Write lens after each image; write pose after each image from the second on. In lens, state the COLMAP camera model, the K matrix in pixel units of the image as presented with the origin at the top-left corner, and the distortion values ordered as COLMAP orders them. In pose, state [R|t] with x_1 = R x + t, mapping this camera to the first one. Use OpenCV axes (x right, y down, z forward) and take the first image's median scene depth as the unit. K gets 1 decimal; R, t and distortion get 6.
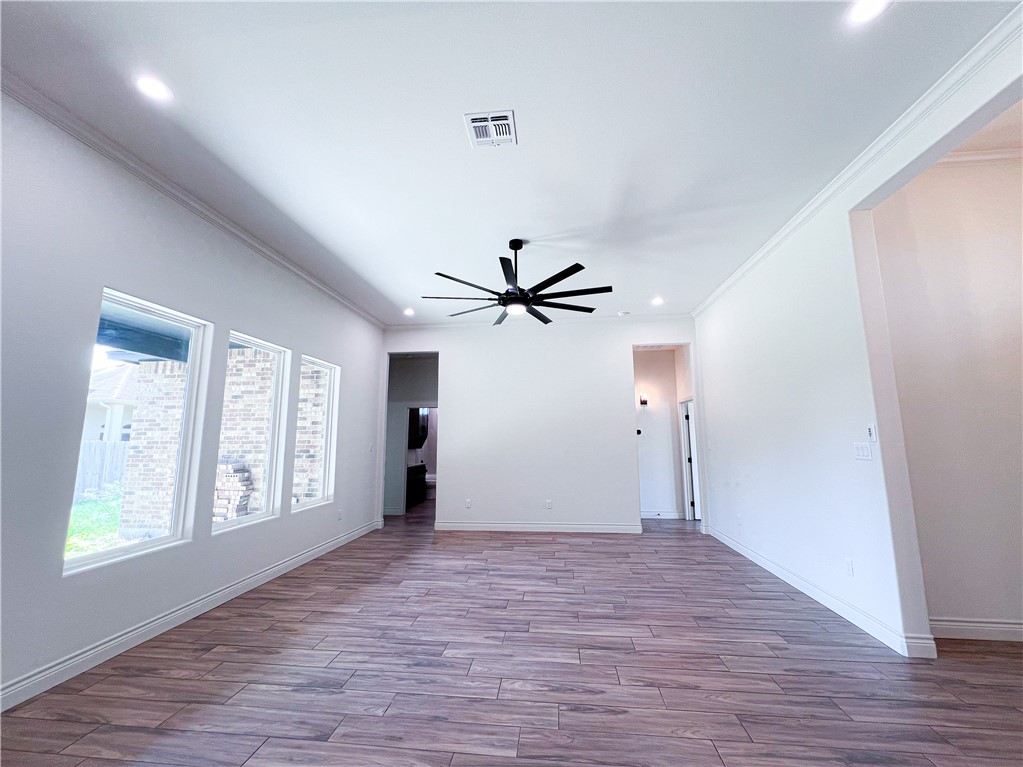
lens RADIAL K [[414.5, 0, 509.9], [0, 414.5, 379.3], [0, 0, 1]] dist [-0.001944, 0.000951]
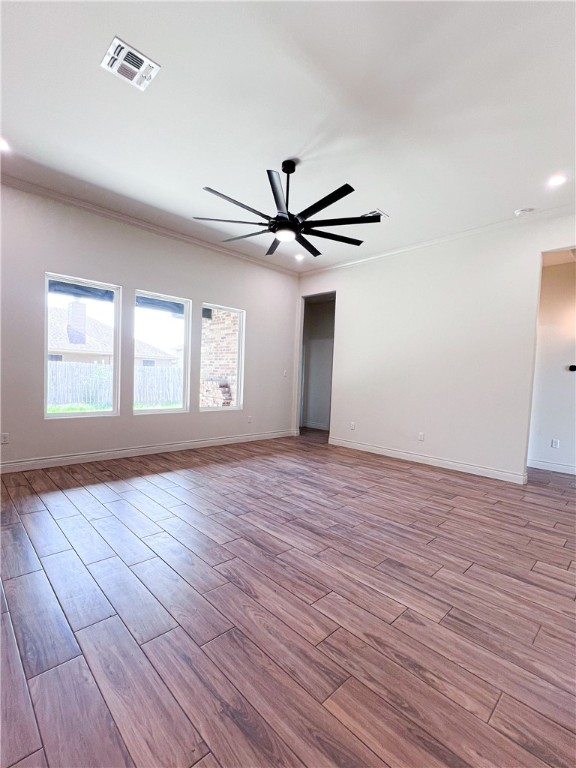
lens RADIAL K [[351.6, 0, 286.8], [0, 351.6, 391.5], [0, 0, 1]] dist [-0.001408, -0.000247]
pose [[0.771529, 0.065298, -0.632834, 0.552423], [0.050075, 0.985400, 0.162727, 0.064137], [0.634220, -0.157237, 0.756995, 0.261943]]
